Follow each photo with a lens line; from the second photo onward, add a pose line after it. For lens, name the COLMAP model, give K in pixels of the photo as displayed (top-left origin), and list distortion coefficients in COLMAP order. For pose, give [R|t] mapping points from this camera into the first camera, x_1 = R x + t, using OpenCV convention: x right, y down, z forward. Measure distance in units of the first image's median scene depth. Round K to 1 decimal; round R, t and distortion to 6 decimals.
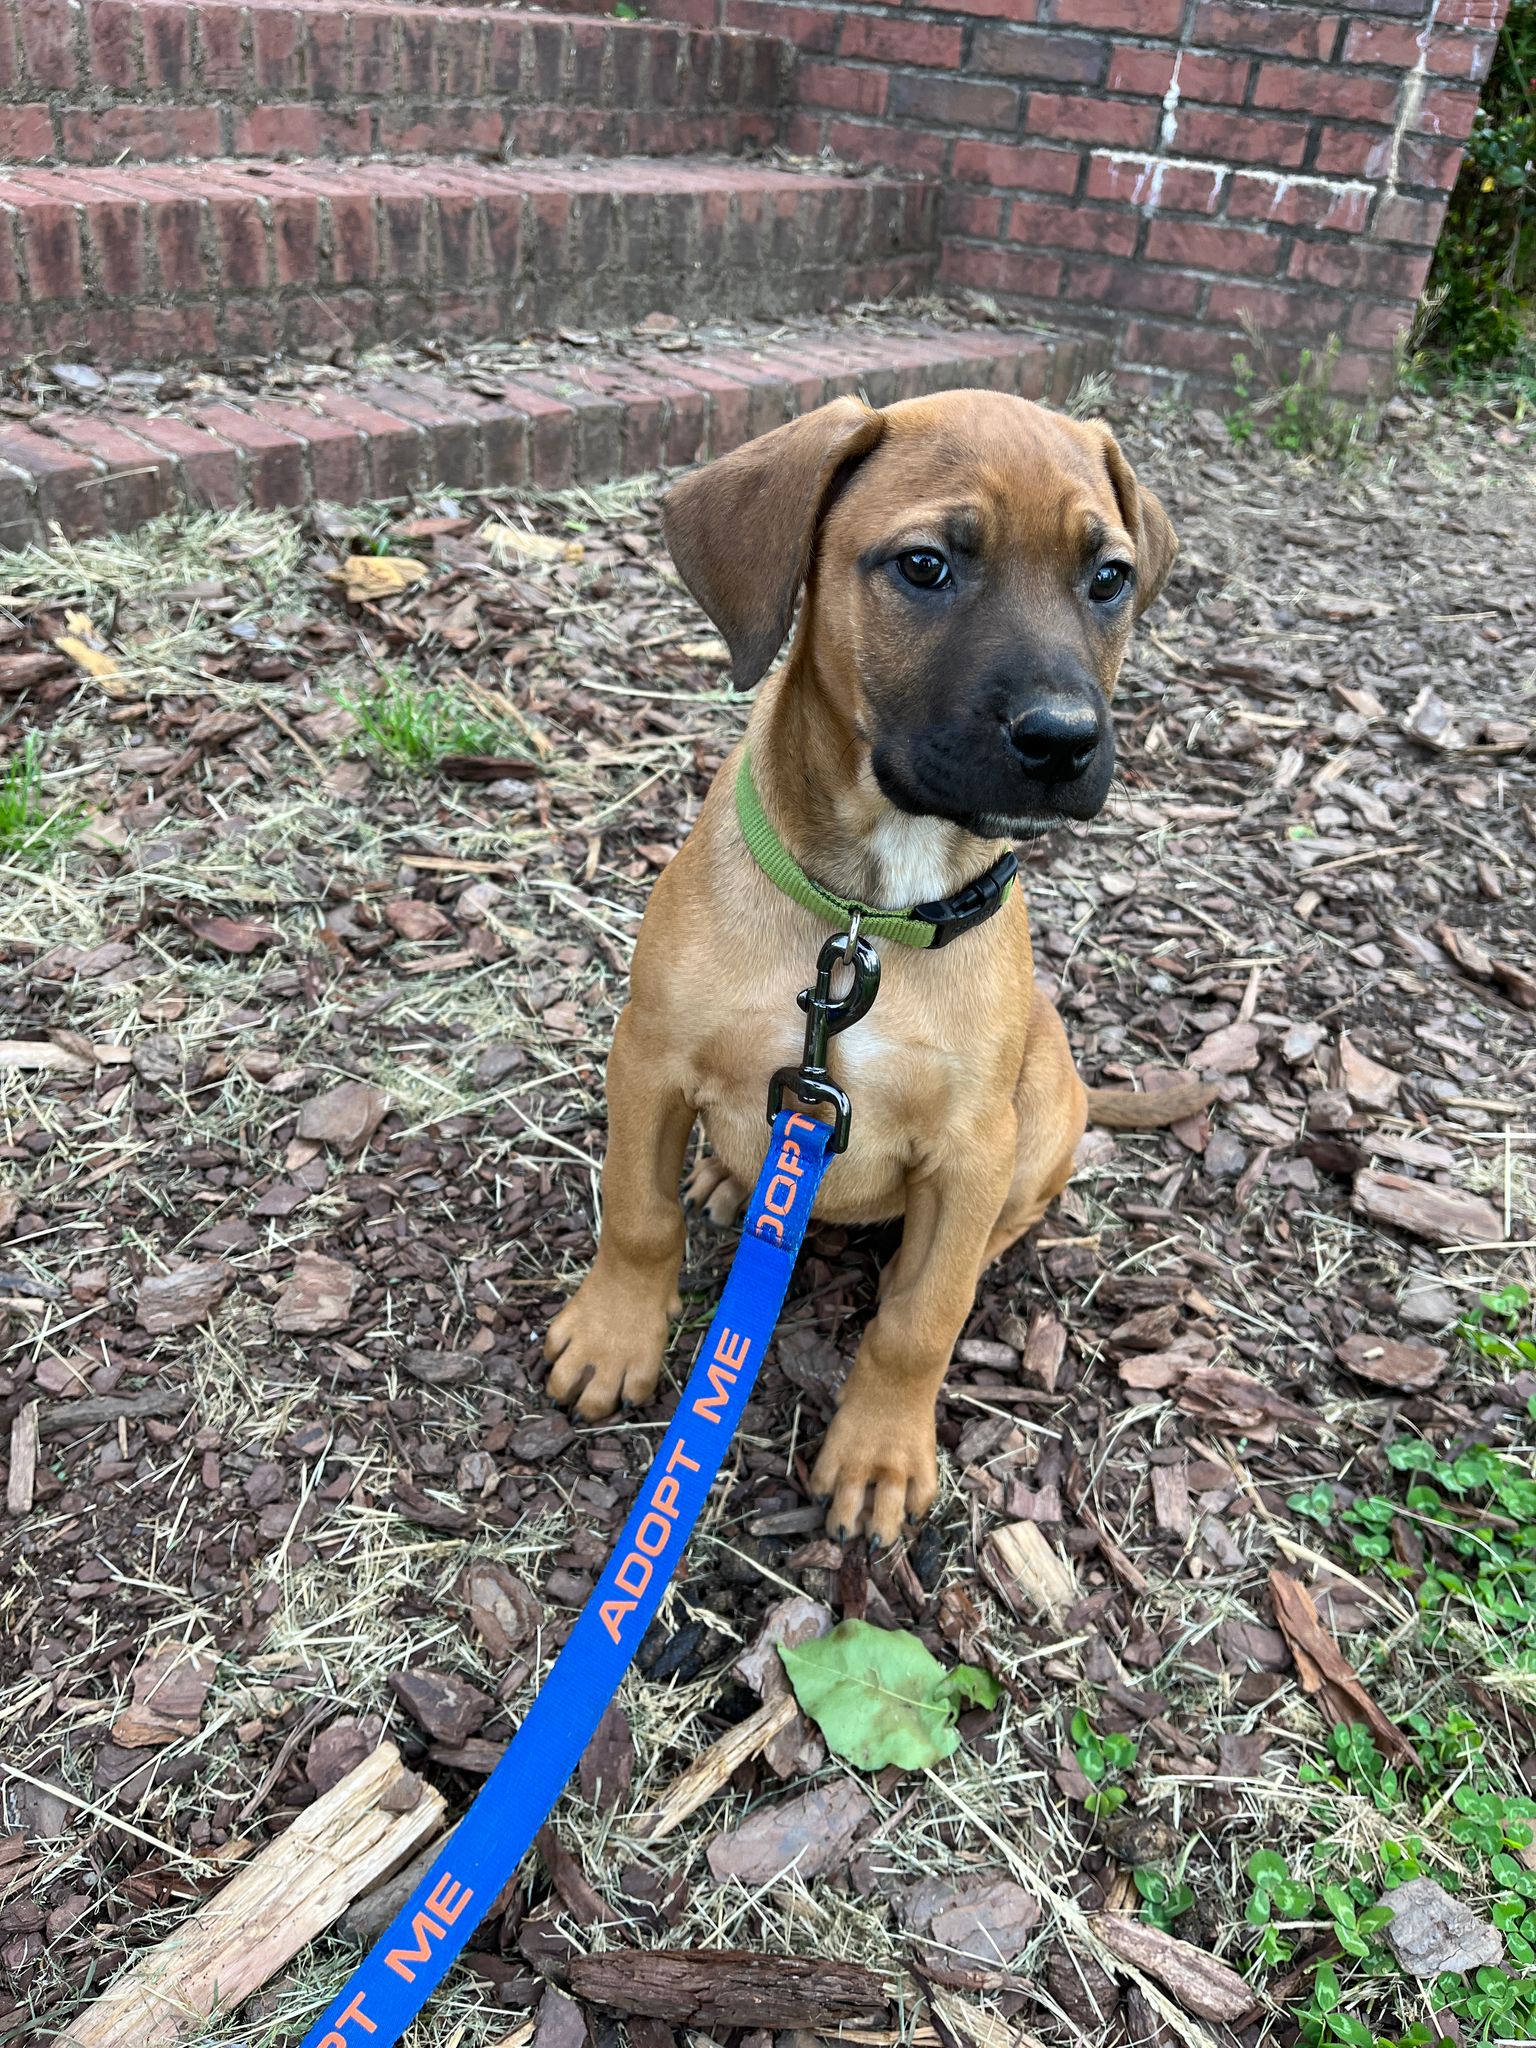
lens RADIAL K [[1496.7, 0, 776.6], [0, 1496.7, 1041.7], [0, 0, 1]] dist [0.054391, -0.077638]
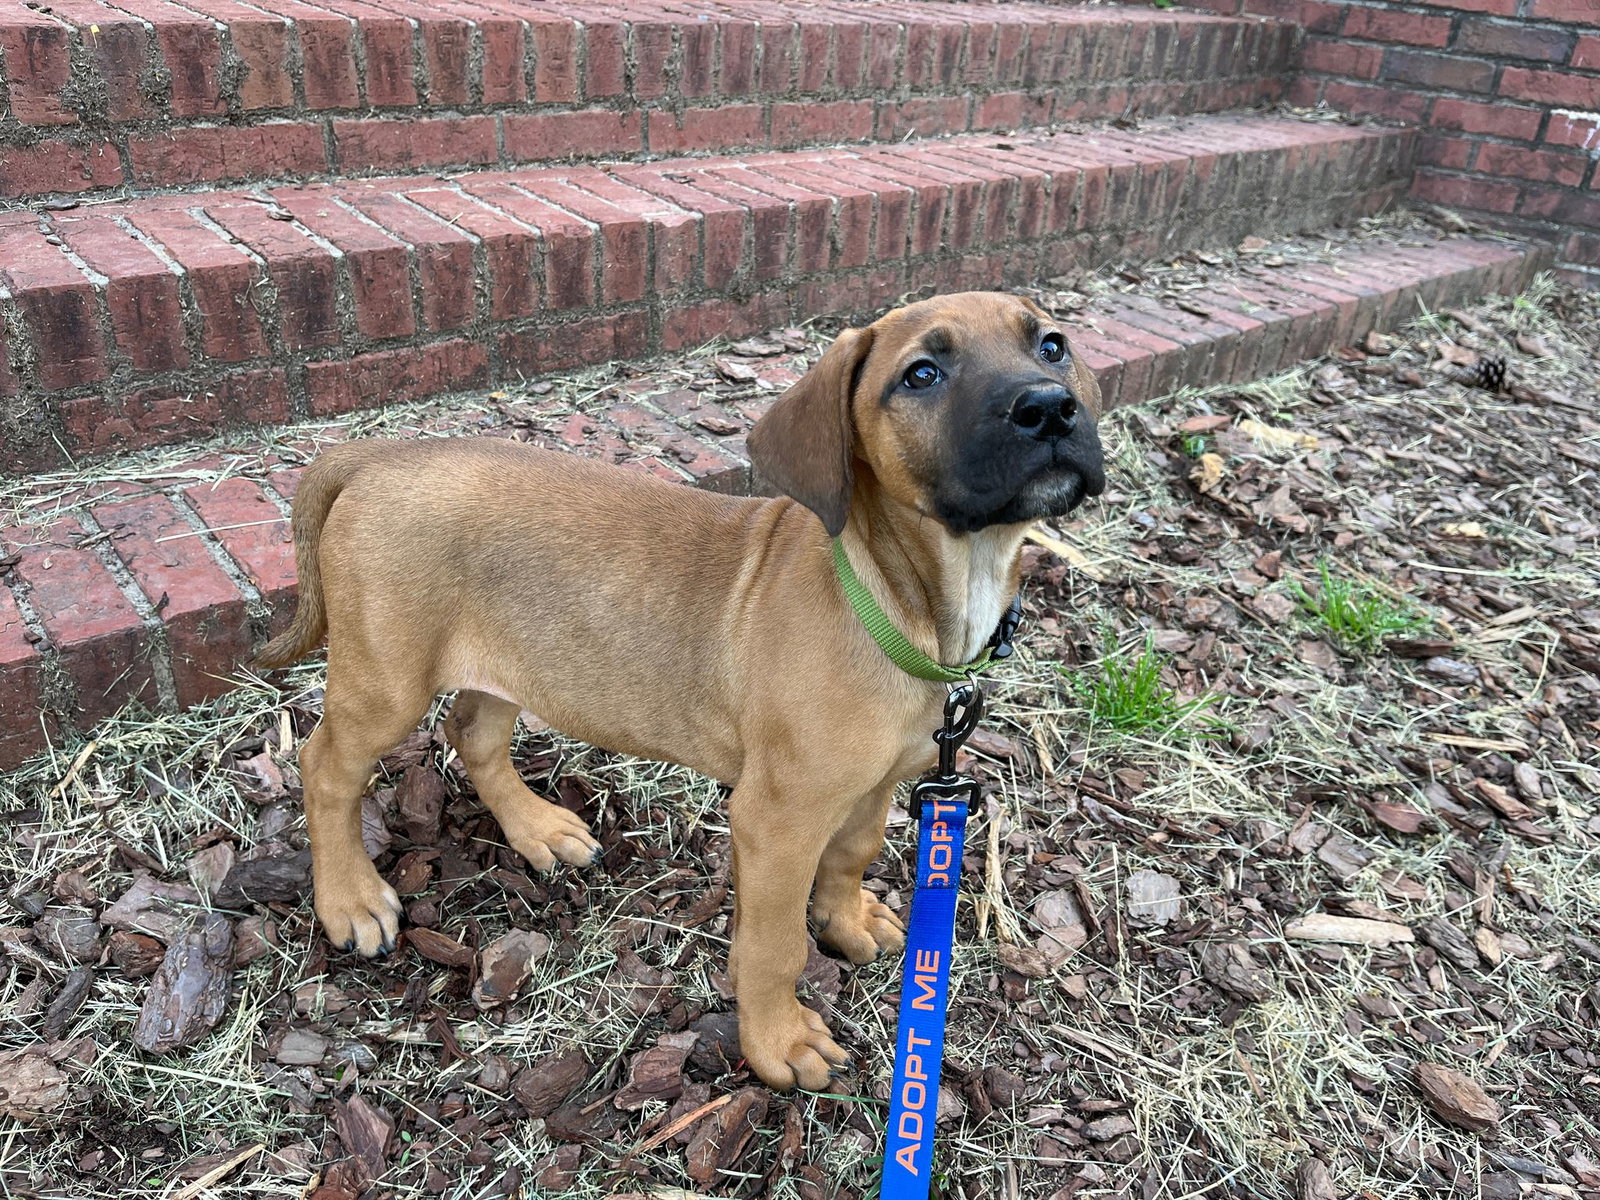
lens RADIAL K [[1169.3, 0, 800.0], [0, 1169.3, 600.0], [0, 0, 1]] dist [0.054391, -0.077638]
pose [[0.997595, 0.024539, -0.064826, -0.876666], [-0.029444, 0.996686, -0.075832, -0.176343], [0.062750, 0.077558, 0.995011, -0.038272]]
